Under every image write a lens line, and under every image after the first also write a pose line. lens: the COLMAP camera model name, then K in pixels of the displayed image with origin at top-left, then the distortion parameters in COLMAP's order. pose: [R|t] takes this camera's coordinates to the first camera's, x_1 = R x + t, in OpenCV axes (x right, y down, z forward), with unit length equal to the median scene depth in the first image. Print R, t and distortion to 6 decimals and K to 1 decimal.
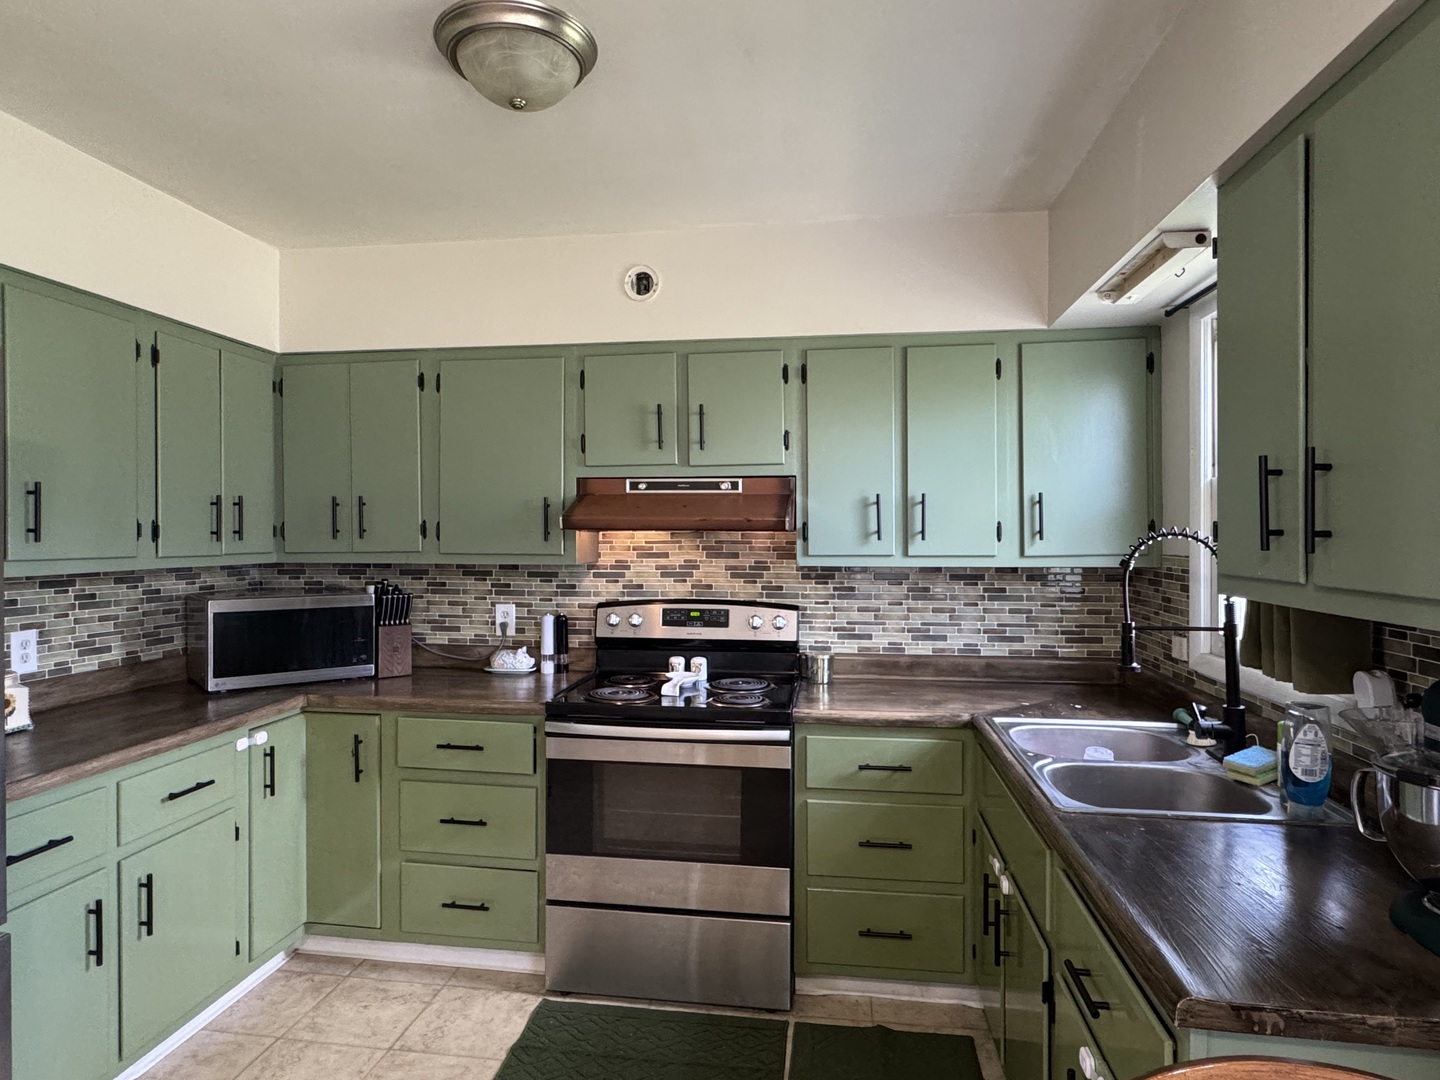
lens RADIAL K [[837.0, 0, 720.0], [0, 837.0, 540.0], [0, 0, 1]] dist [-0.001348, 0.000007]
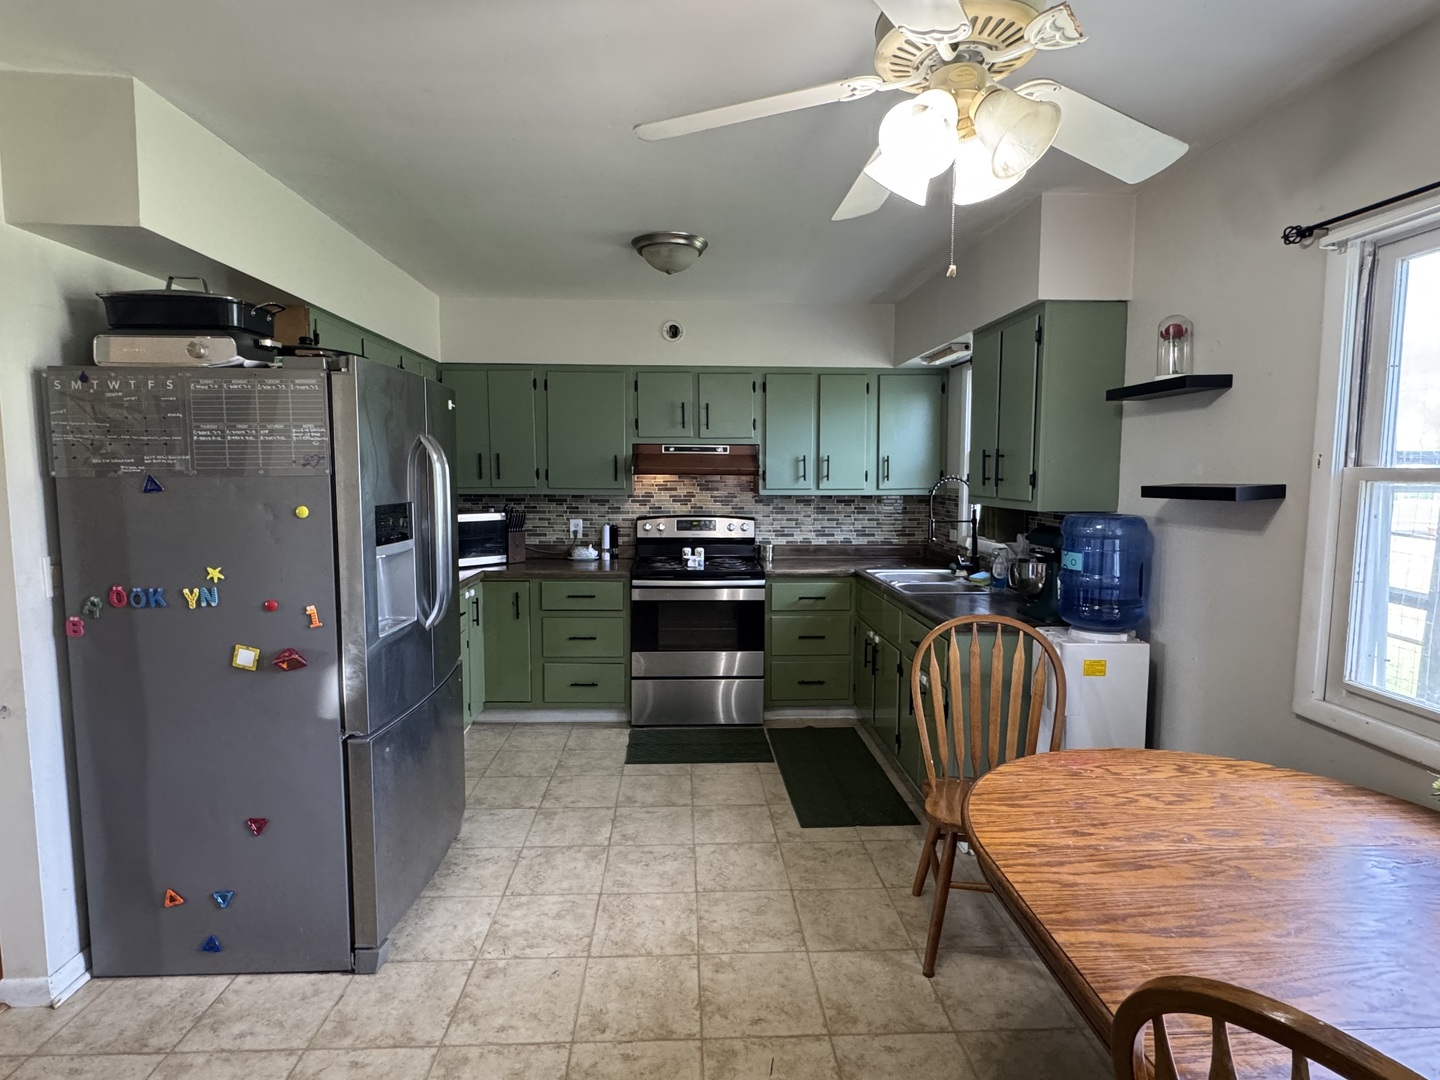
lens RADIAL K [[756.3, 0, 714.3], [0, 756.3, 539.0], [0, 0, 1]] dist [-0.000928, 0.000898]
pose [[0.981102, -0.013498, 0.193021, -0.312272], [-0.001819, 0.996876, 0.078957, -0.002478], [-0.193484, -0.077816, 0.978013, -0.570495]]
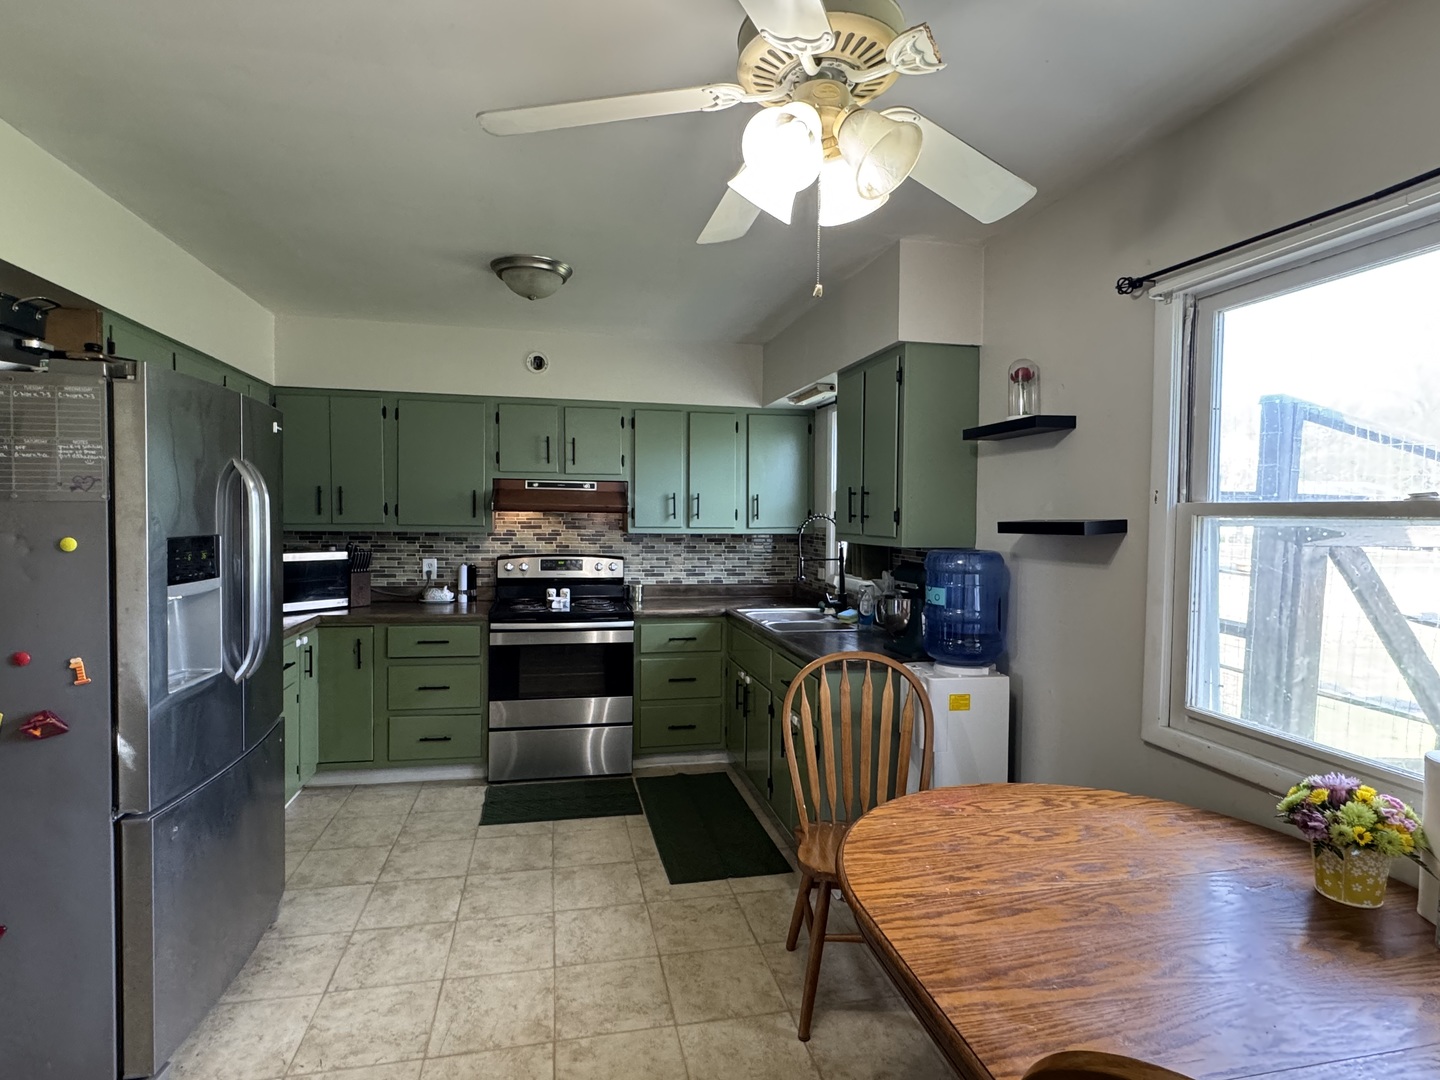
lens RADIAL K [[756.3, 0, 714.3], [0, 756.3, 539.0], [0, 0, 1]] dist [-0.000928, 0.000898]
pose [[0.935367, 0.000085, 0.353678, -0.291663], [-0.008184, 0.999737, 0.021403, 0.008041], [-0.353583, -0.022914, 0.935122, -0.529221]]
